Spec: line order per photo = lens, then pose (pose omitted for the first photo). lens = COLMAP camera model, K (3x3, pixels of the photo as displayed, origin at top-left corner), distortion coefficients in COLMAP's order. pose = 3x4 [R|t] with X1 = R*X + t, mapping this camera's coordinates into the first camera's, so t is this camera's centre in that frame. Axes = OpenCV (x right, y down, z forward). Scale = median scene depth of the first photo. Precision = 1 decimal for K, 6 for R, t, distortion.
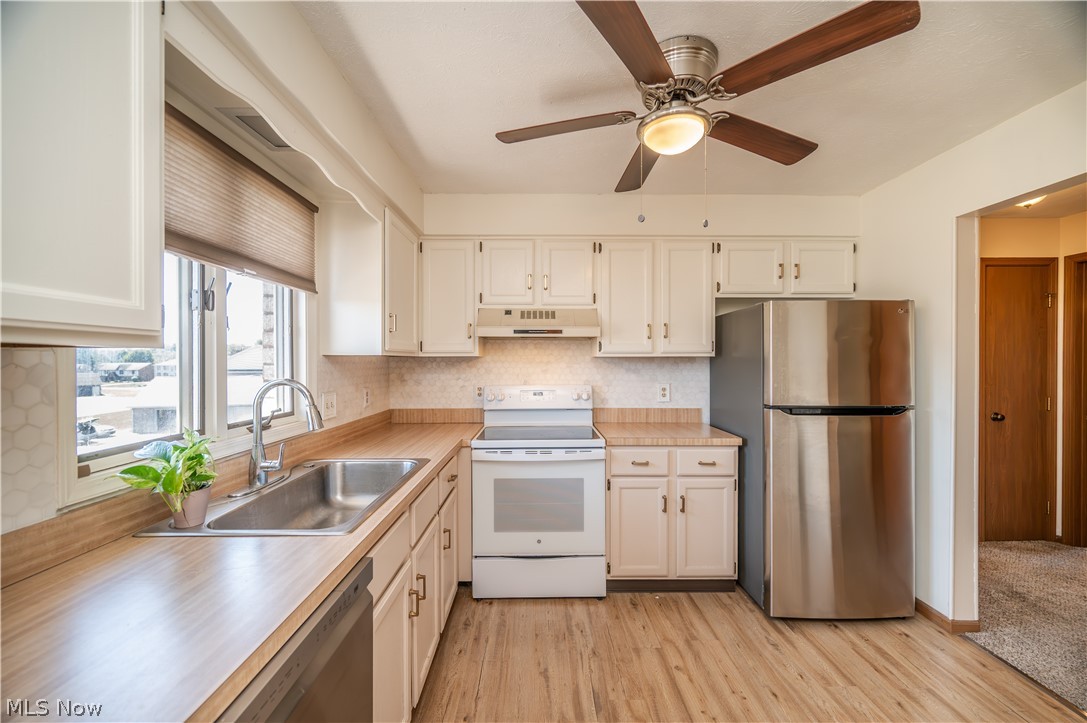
lens RADIAL K [[426.3, 0, 540.6], [0, 426.3, 361.6], [0, 0, 1]] dist [-0.000380, 0.000179]
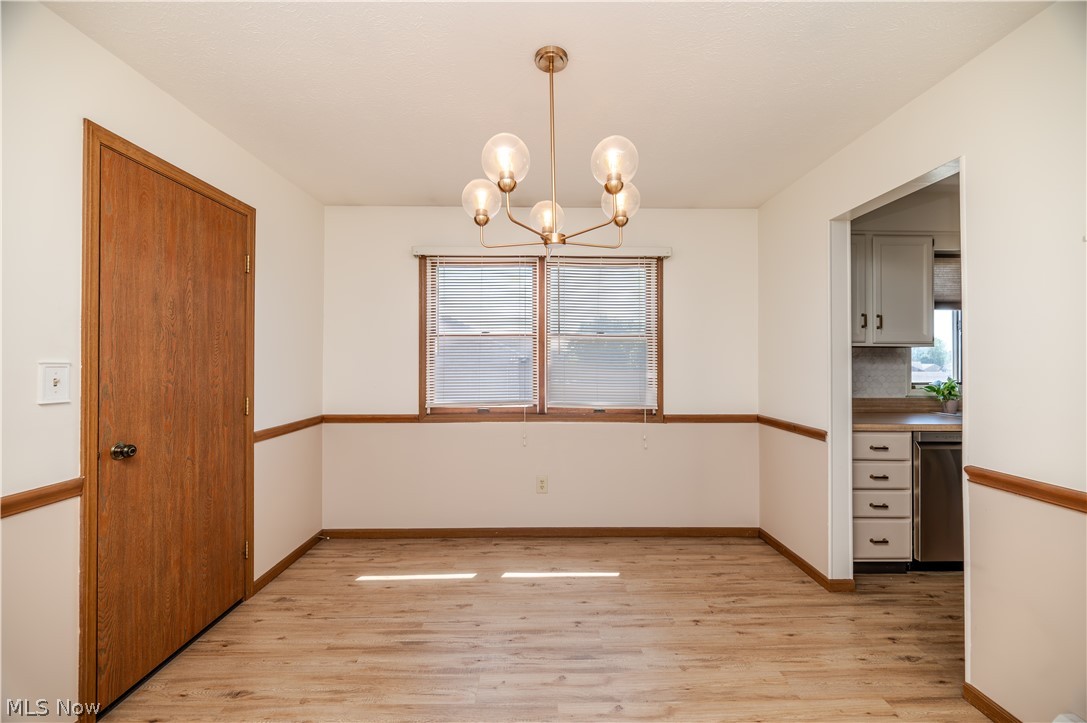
lens RADIAL K [[428.4, 0, 541.8], [0, 428.4, 358.4], [0, 0, 1]] dist [-0.001701, -0.000105]
pose [[0.004965, -0.005340, -0.999973, 0.853887], [-0.000571, 0.999986, -0.005343, 0.027100], [0.999988, 0.000597, 0.004962, -0.724303]]
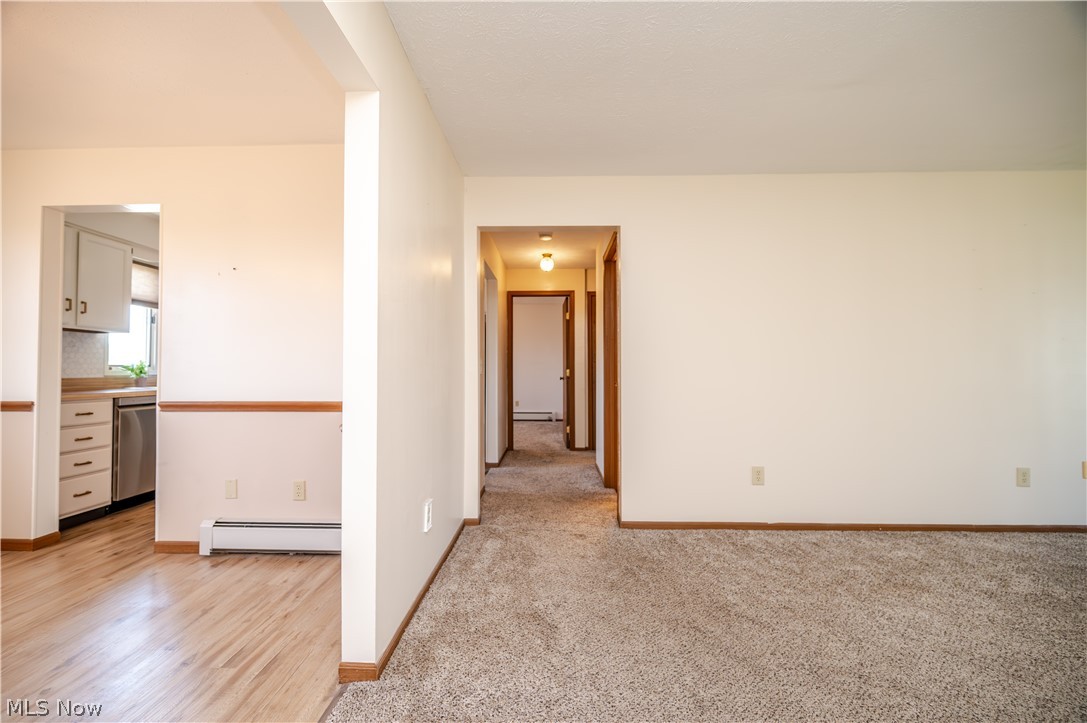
lens RADIAL K [[434.7, 0, 543.5], [0, 434.7, 361.5], [0, 0, 1]] dist [-0.001175, -0.000092]
pose [[0.999346, 0.001917, -0.036117, 1.166338], [-0.002545, 0.999846, -0.017365, 0.105906], [0.036078, 0.017446, 0.999197, -1.087401]]
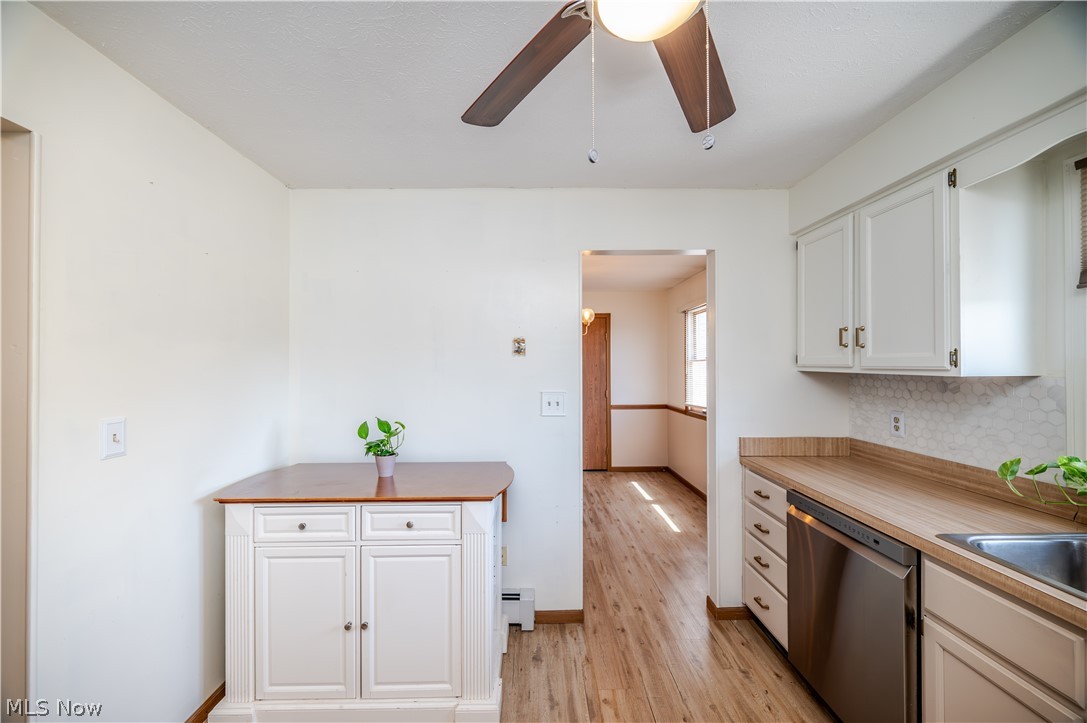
lens RADIAL K [[425.8, 0, 541.8], [0, 425.8, 364.6], [0, 0, 1]] dist [-0.001330, -0.000080]
pose [[-0.999944, 0.004284, -0.009677, 0.285713], [0.004295, 0.999990, -0.001125, -0.031631], [0.009673, -0.001167, -0.999953, 0.967496]]
